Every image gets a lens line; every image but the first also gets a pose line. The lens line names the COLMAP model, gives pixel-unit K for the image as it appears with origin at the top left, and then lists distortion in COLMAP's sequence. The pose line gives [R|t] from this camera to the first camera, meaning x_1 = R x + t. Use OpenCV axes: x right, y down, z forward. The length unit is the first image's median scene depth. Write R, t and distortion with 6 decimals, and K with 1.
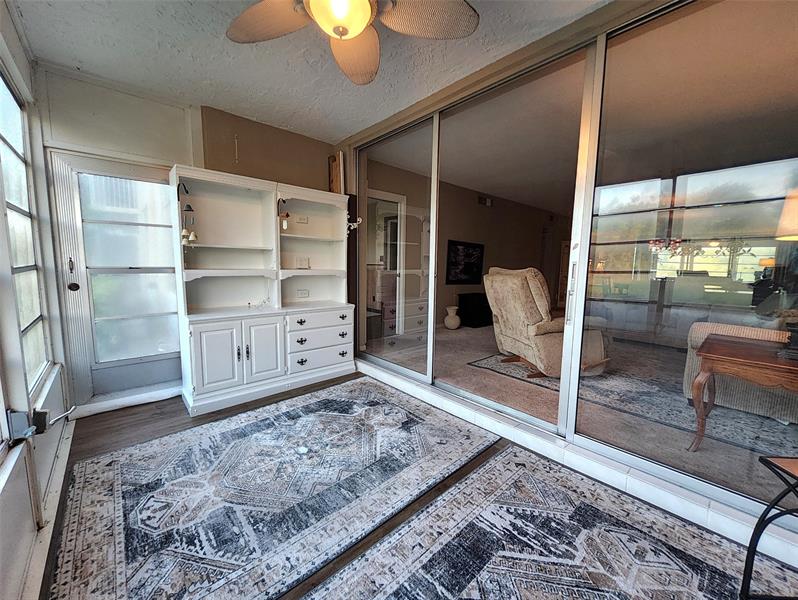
lens RADIAL K [[317.0, 0, 399.0], [0, 317.0, 300.0], [0, 0, 1]] dist [-0.001011, -0.000211]
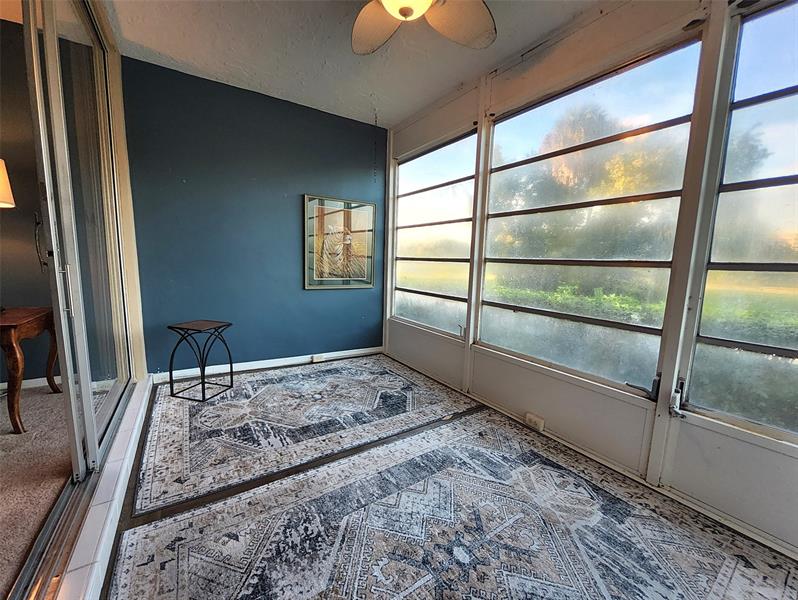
lens RADIAL K [[317.0, 0, 399.0], [0, 317.0, 300.0], [0, 0, 1]] dist [-0.001011, -0.000211]
pose [[-0.989050, -0.059496, 0.135057, -0.313959], [-0.026047, 0.971144, 0.237069, -0.172346], [-0.145264, 0.230955, -0.962059, 1.945936]]
